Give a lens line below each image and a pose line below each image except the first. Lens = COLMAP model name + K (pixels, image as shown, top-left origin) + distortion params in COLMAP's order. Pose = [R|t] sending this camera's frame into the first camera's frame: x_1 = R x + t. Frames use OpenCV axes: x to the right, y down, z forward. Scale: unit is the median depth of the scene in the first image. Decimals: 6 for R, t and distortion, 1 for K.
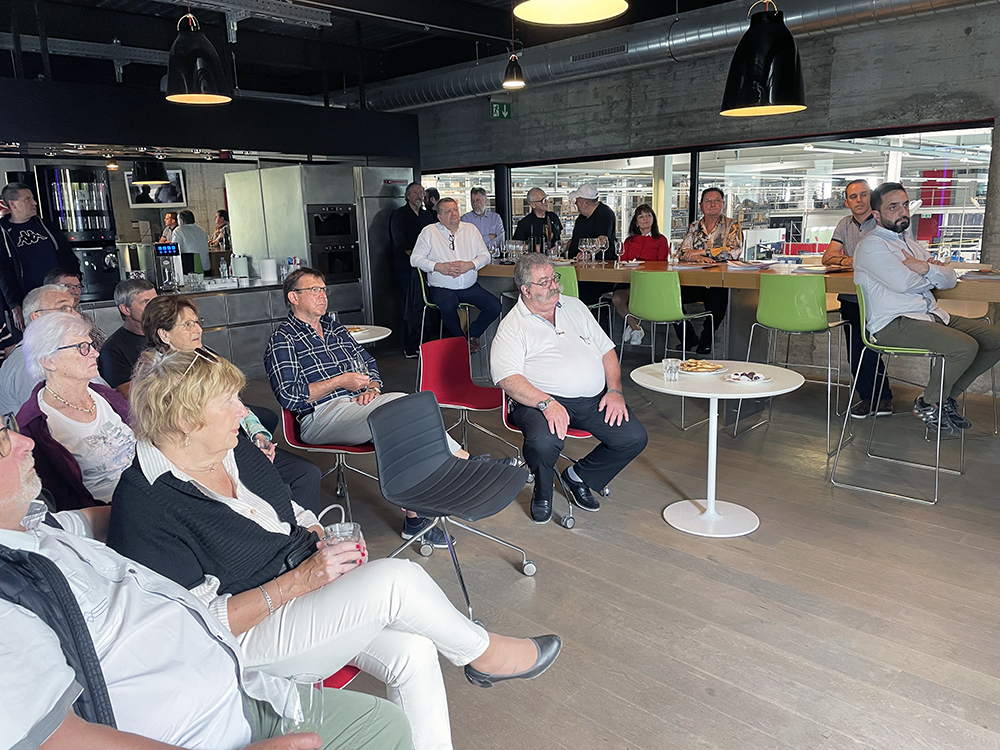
lens RADIAL K [[756.5, 0, 500.0], [0, 756.5, 375.0], [0, 0, 1]] dist [0.102705, -0.126951]
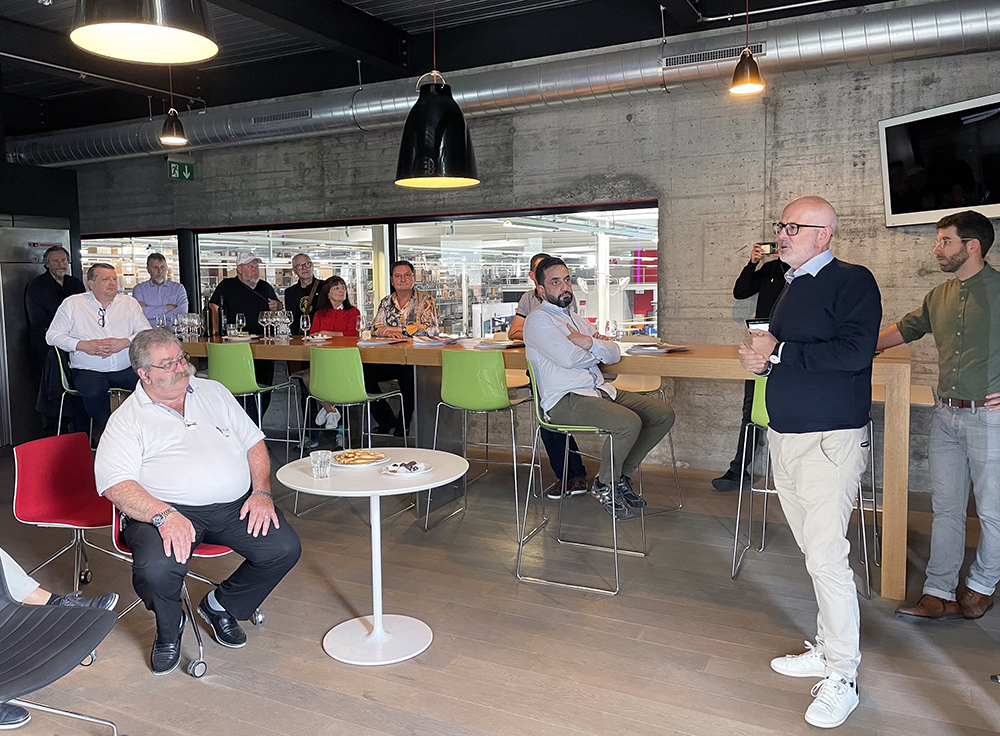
lens RADIAL K [[804.2, 0, 463.8], [0, 804.2, 342.4], [0, 0, 1]] dist [0.109959, -0.143190]
pose [[0.961515, -0.013075, 0.274440, 0.090592], [0.051054, 0.989973, -0.131708, -0.009748], [-0.269966, 0.140651, 0.952542, 0.054208]]
